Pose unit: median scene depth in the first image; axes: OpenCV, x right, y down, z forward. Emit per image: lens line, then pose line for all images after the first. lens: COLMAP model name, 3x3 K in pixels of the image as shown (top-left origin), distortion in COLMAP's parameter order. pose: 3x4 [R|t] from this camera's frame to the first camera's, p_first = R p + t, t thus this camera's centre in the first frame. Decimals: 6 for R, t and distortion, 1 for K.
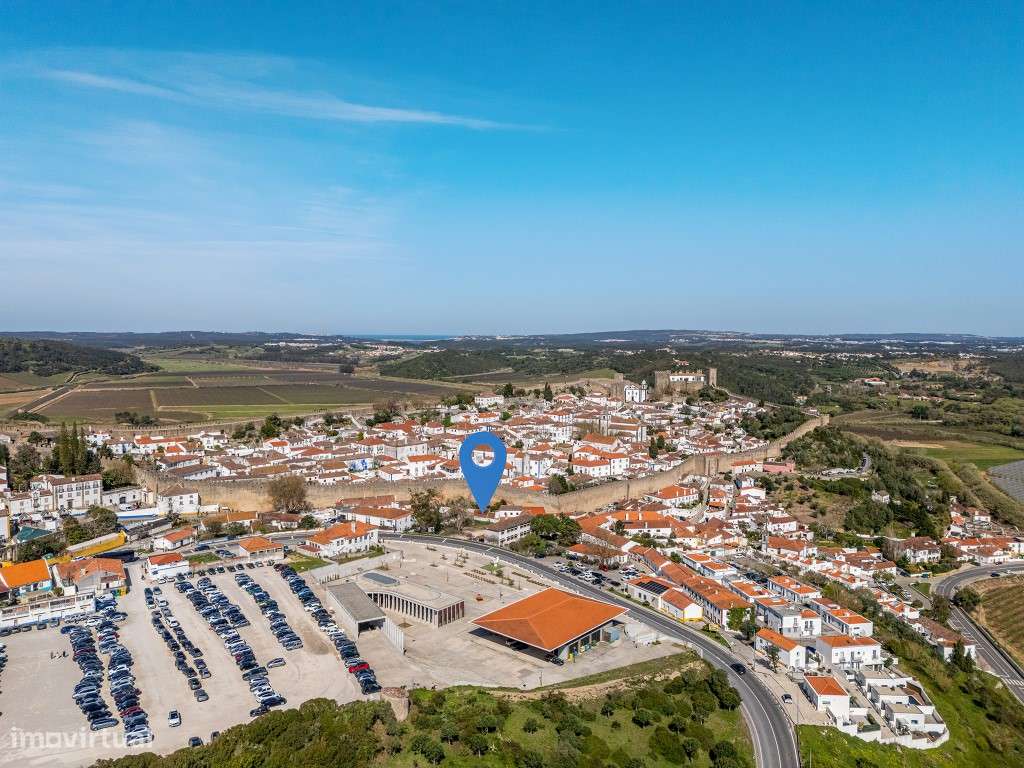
lens RADIAL K [[752.9, 0, 528.4], [0, 752.9, 387.8], [0, 0, 1]] dist [0.070463, -0.063788]
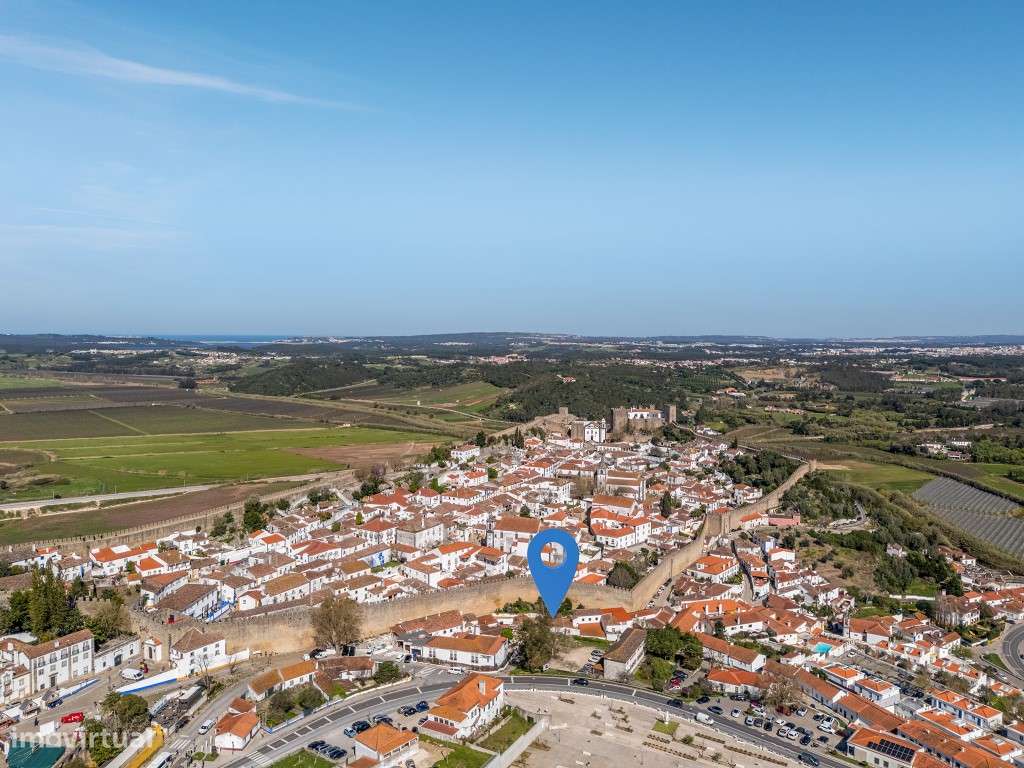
lens RADIAL K [[752.9, 0, 528.4], [0, 752.9, 387.8], [0, 0, 1]] dist [0.070463, -0.063788]
pose [[0.975129, -0.012974, 0.221256, -0.200874], [0.013015, 0.999914, 0.001274, -0.069585], [-0.221254, 0.001637, 0.975215, 0.132755]]
